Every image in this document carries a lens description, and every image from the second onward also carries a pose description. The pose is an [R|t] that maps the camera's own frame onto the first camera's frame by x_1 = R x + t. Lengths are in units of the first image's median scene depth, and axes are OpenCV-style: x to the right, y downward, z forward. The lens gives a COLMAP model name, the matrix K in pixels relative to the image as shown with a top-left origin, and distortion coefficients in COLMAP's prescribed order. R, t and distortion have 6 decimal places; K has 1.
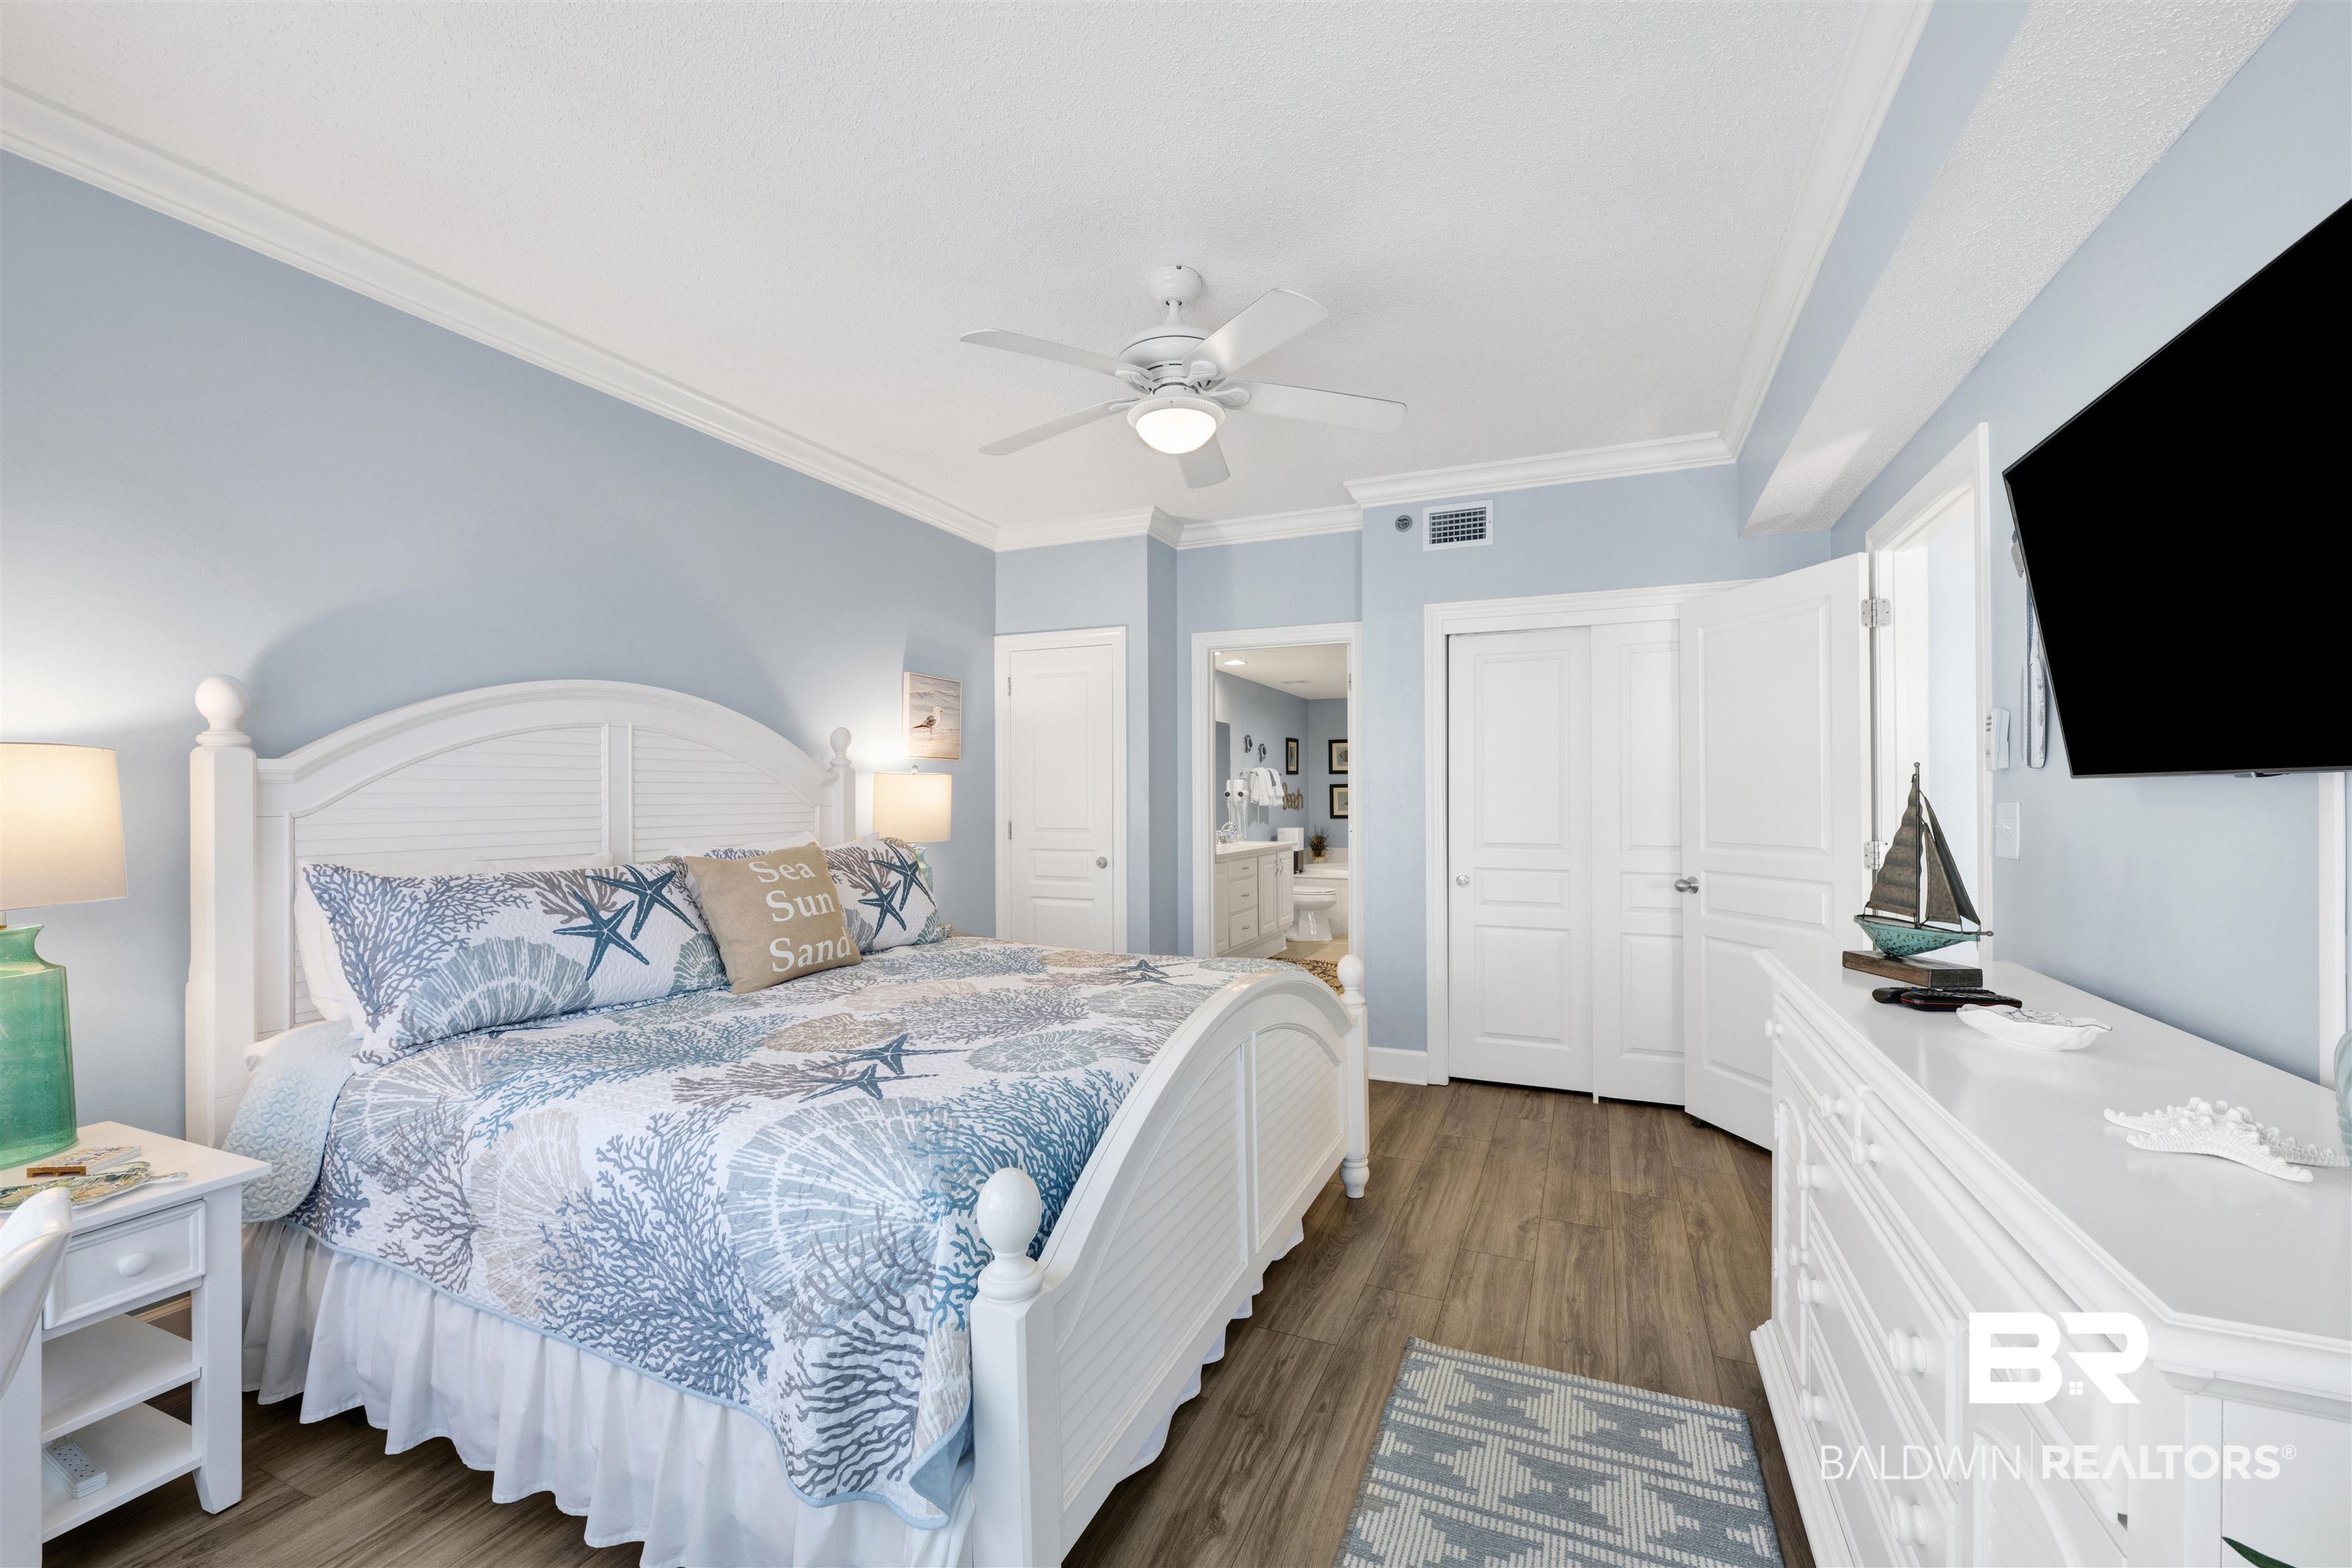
lens RADIAL K [[971.4, 0, 1180.9], [0, 971.4, 786.4], [0, 0, 1]] dist [-0.002804, 0.000324]
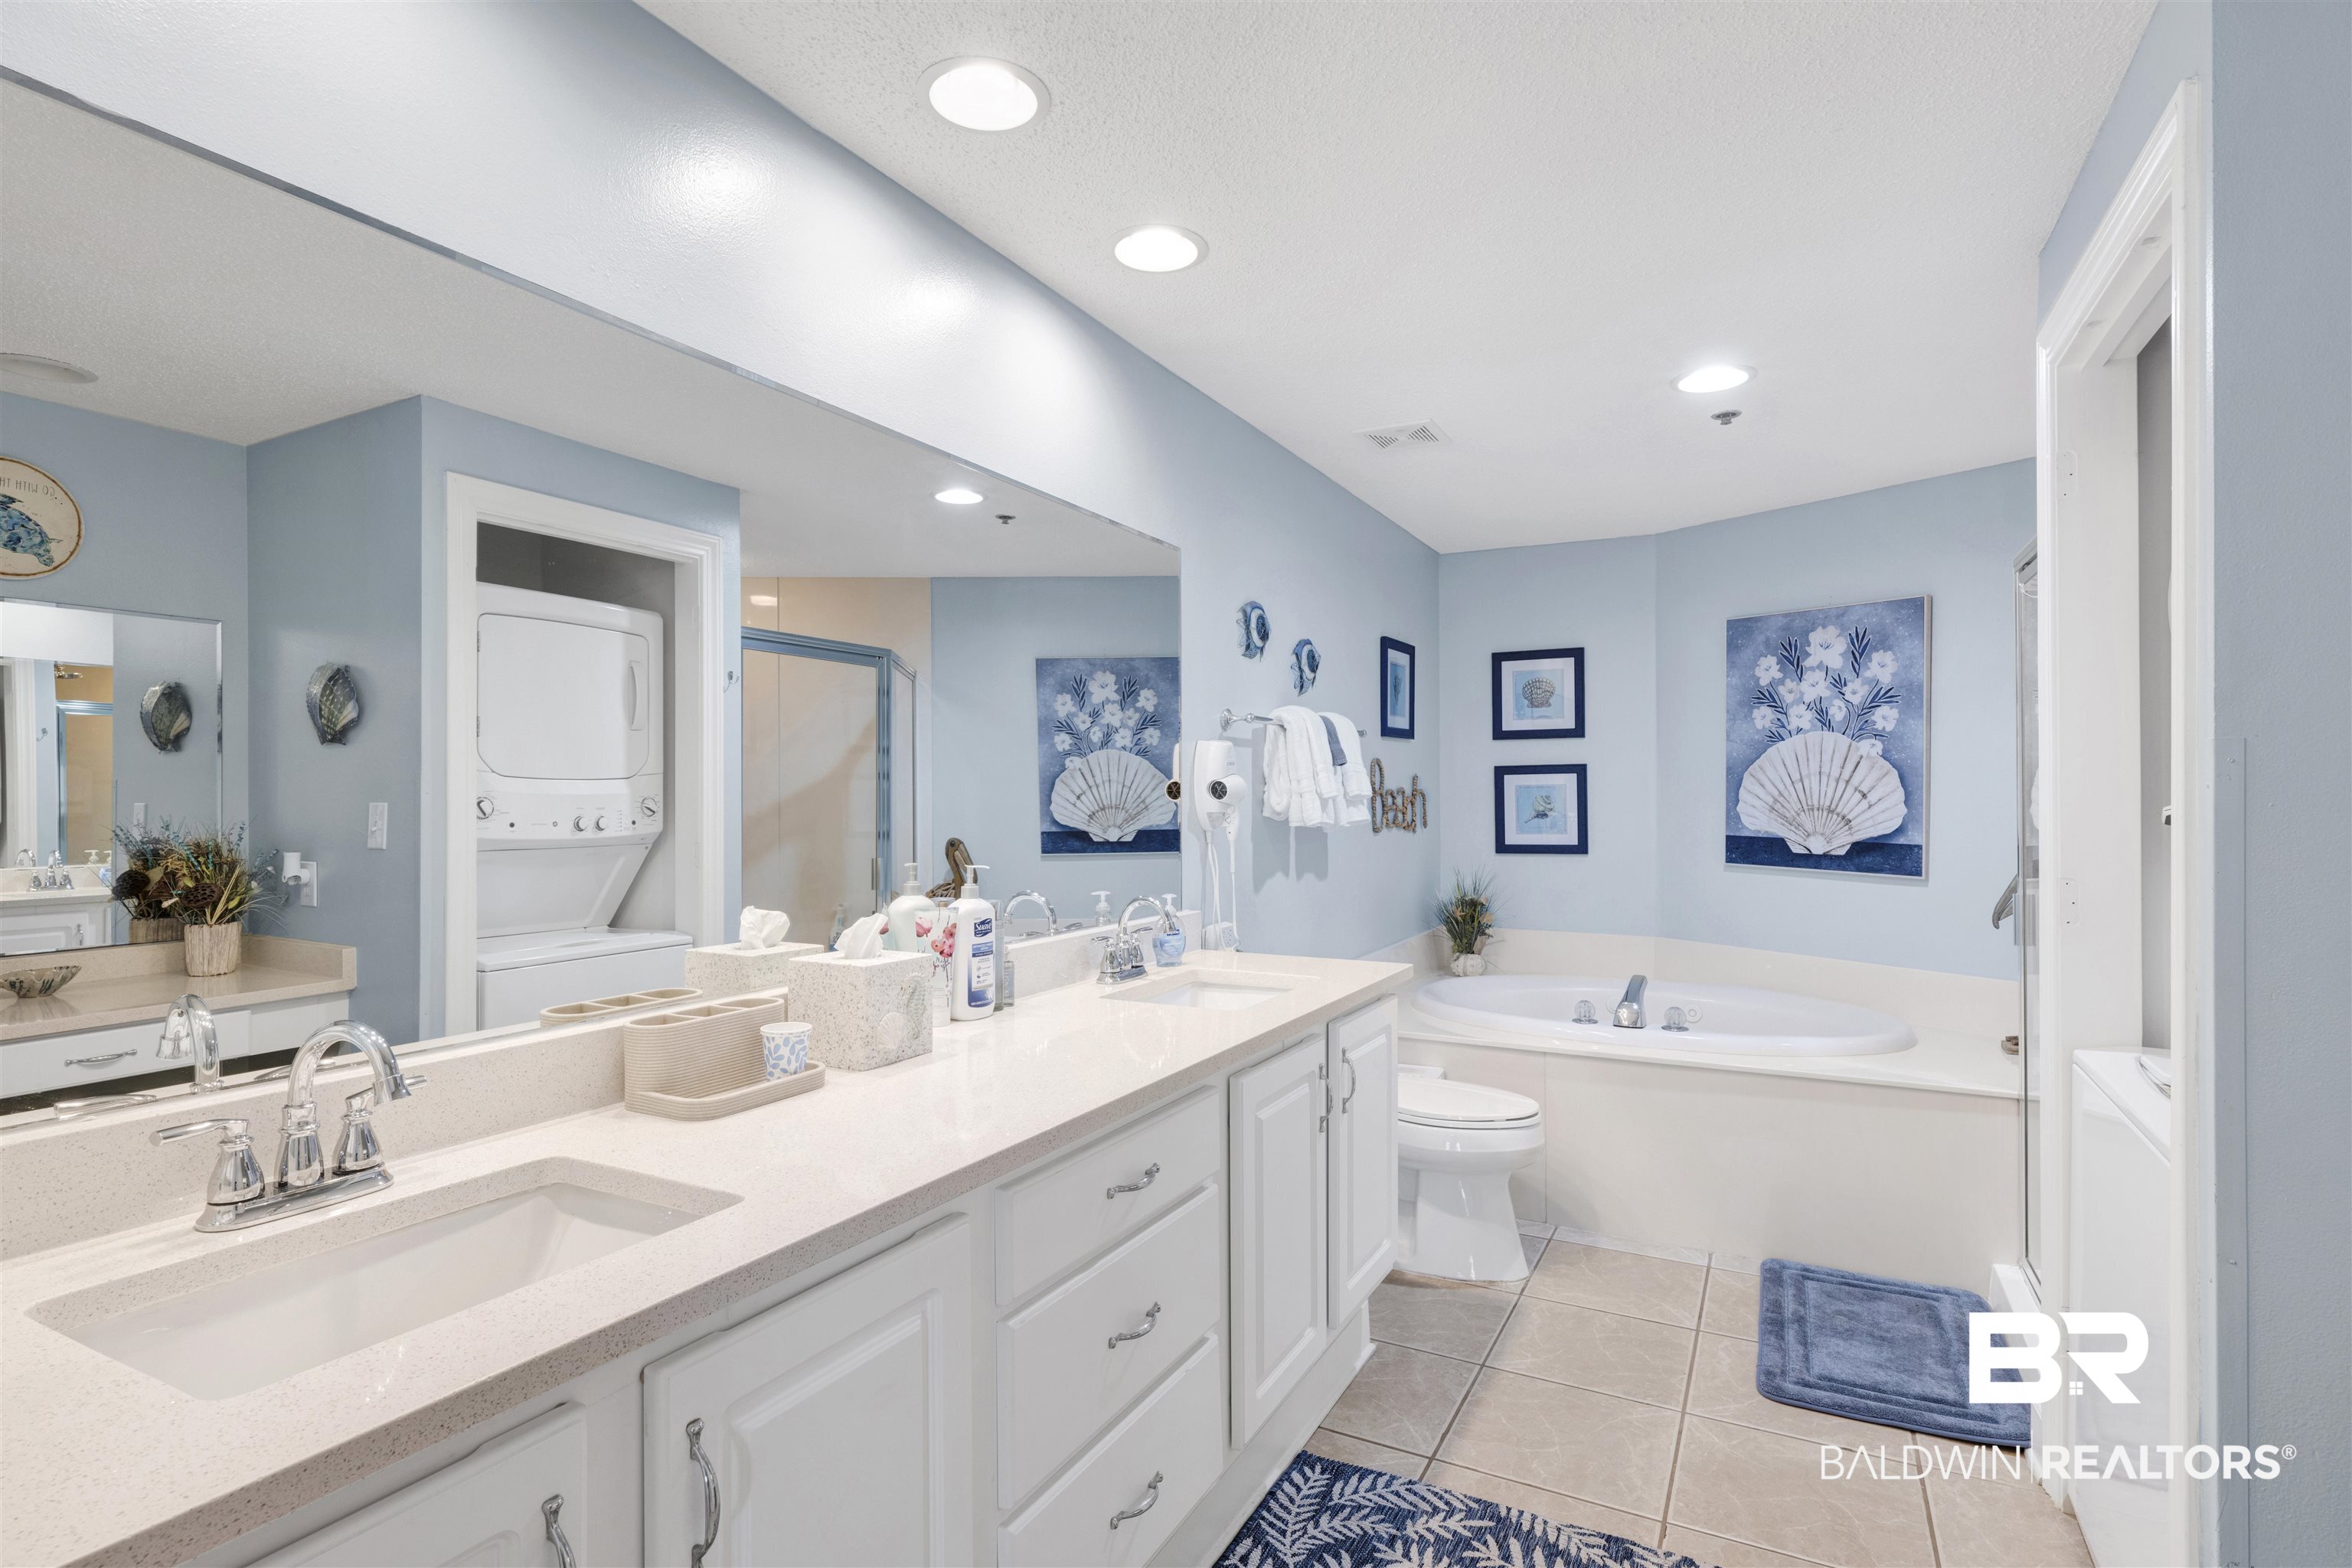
lens RADIAL K [[1170.3, 0, 1164.1], [0, 1170.3, 787.5], [0, 0, 1]] dist [-0.000239, -0.001213]
pose [[0.996170, -0.002826, -0.087391, 0.064873], [0.002918, 0.999995, 0.000926, 0.005973], [0.087388, -0.001178, 0.996174, 0.546955]]
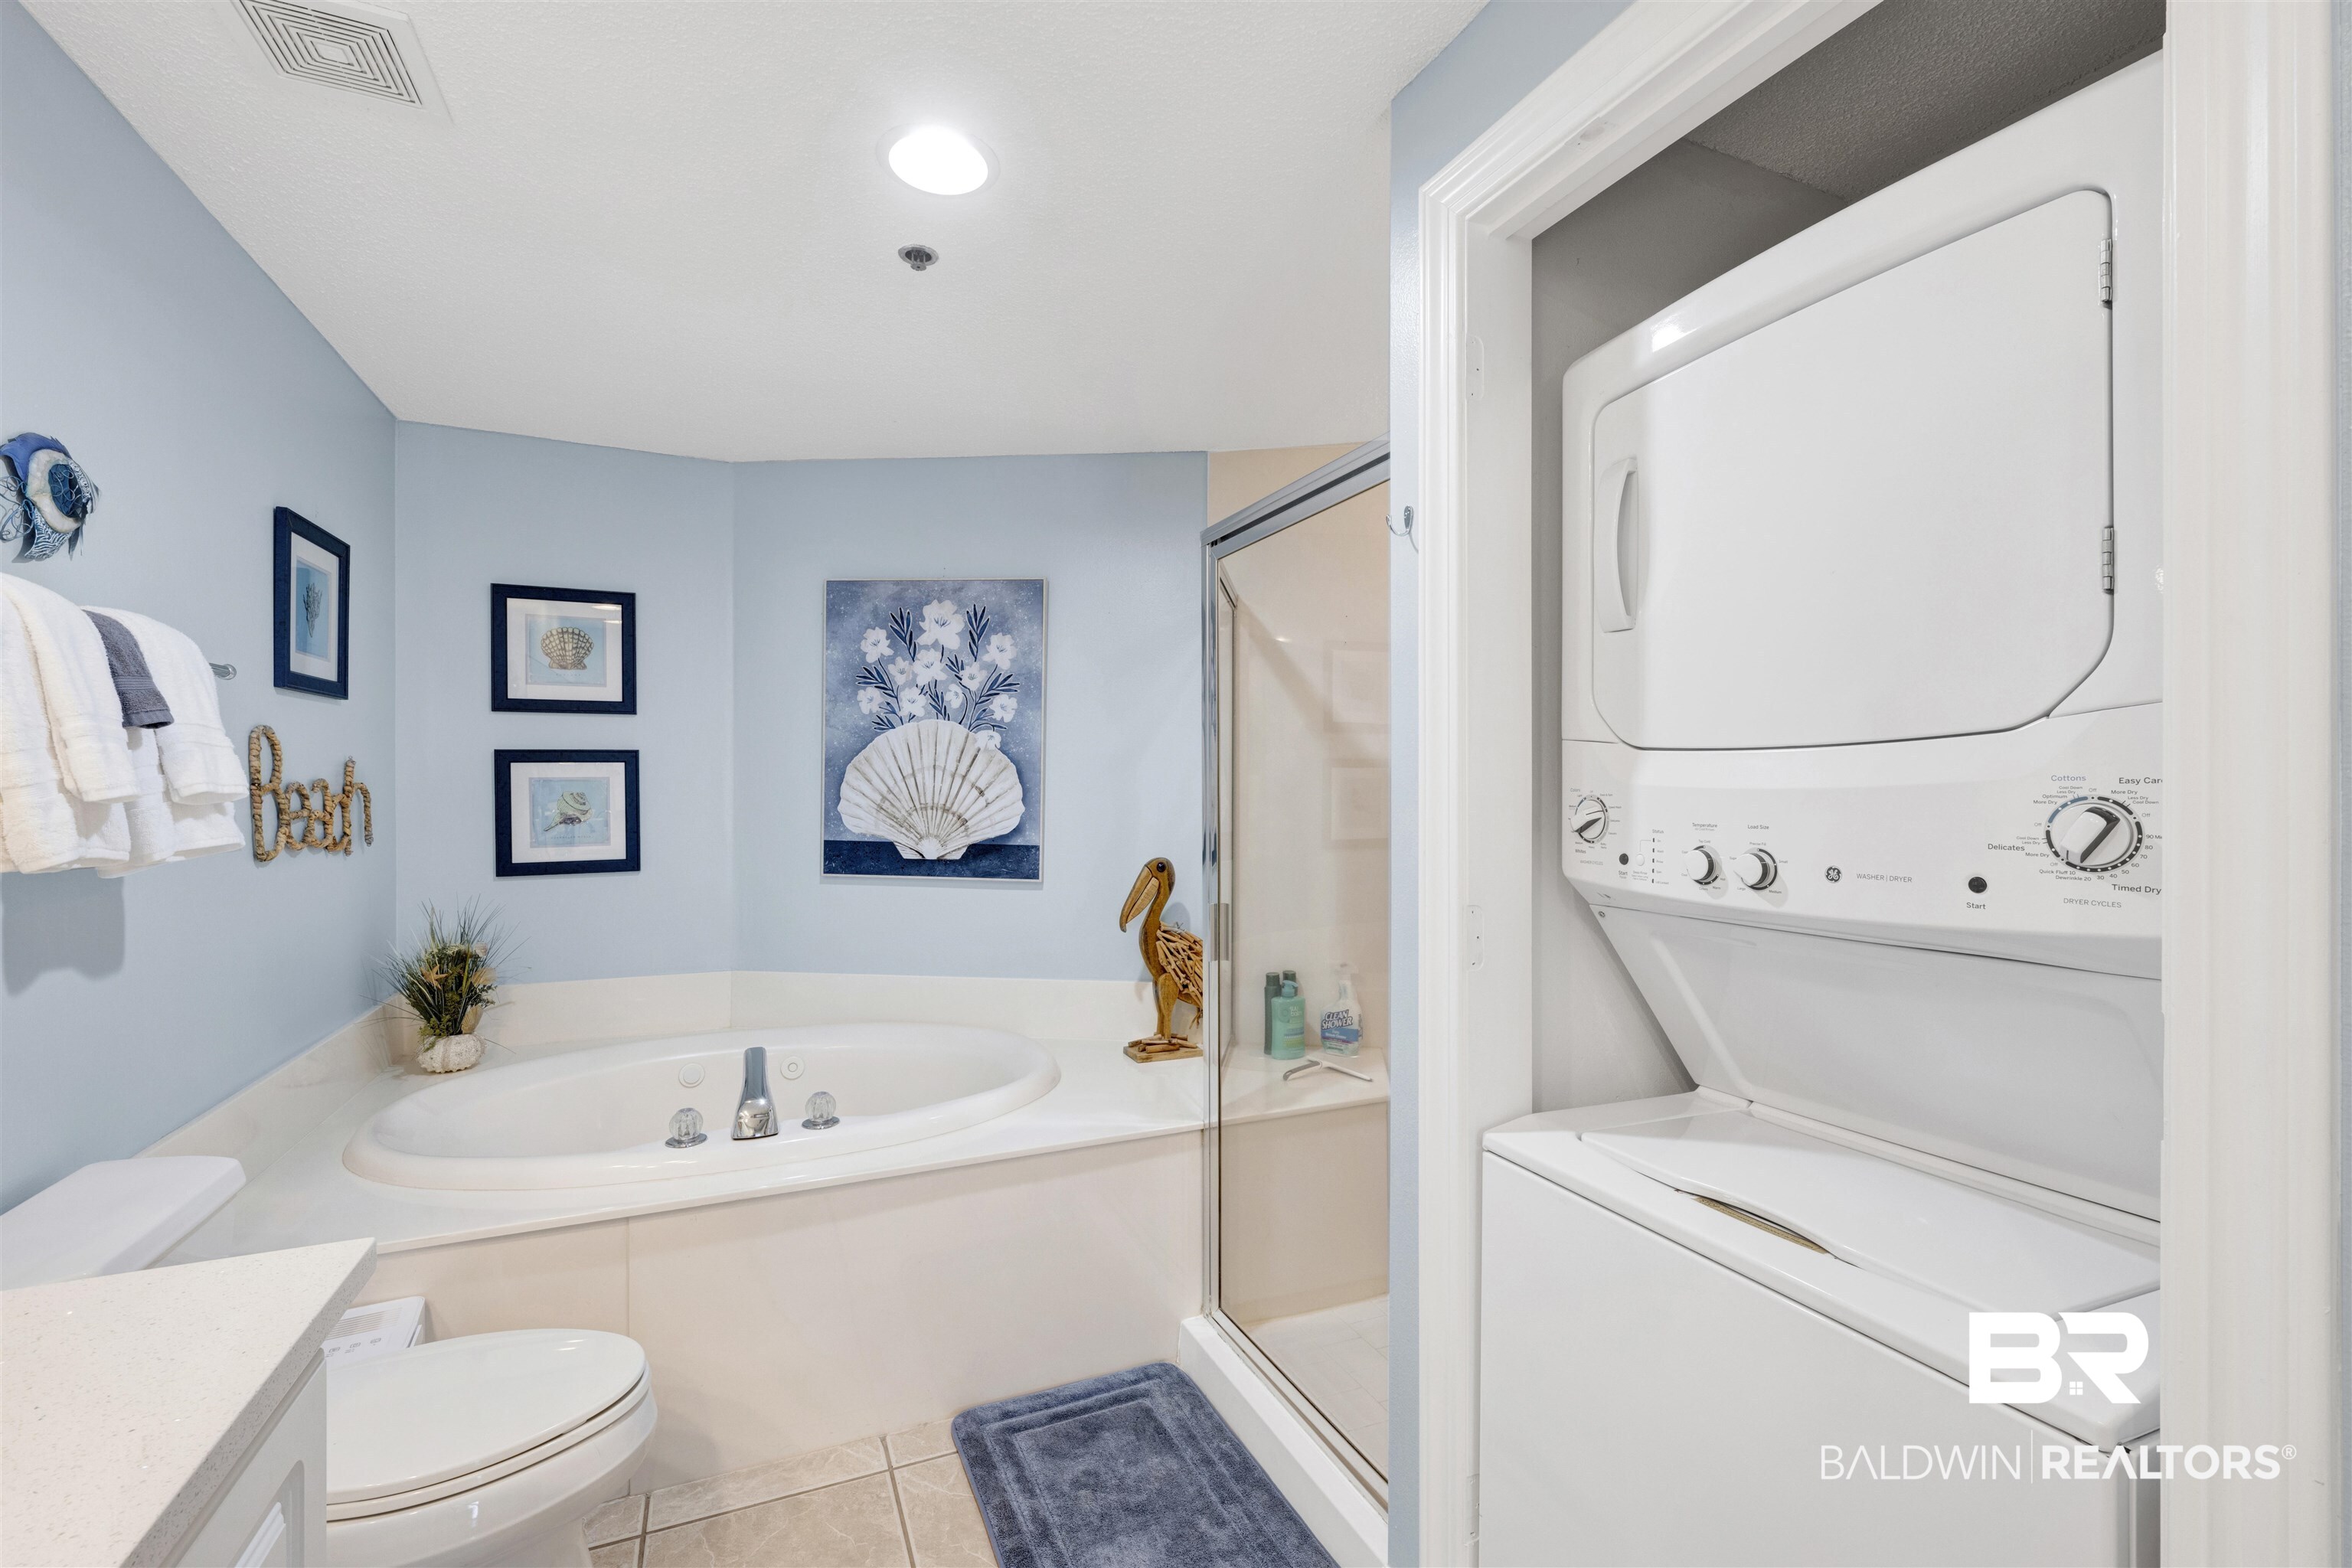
lens RADIAL K [[1006.8, 0, 1179.7], [0, 1006.8, 787.8], [0, 0, 1]] dist [-0.002846, 0.000293]
pose [[0.677669, -0.000239, 0.735367, 0.081645], [-0.004612, 0.999979, 0.004576, 0.006638], [-0.735353, -0.006492, 0.677654, 0.711655]]
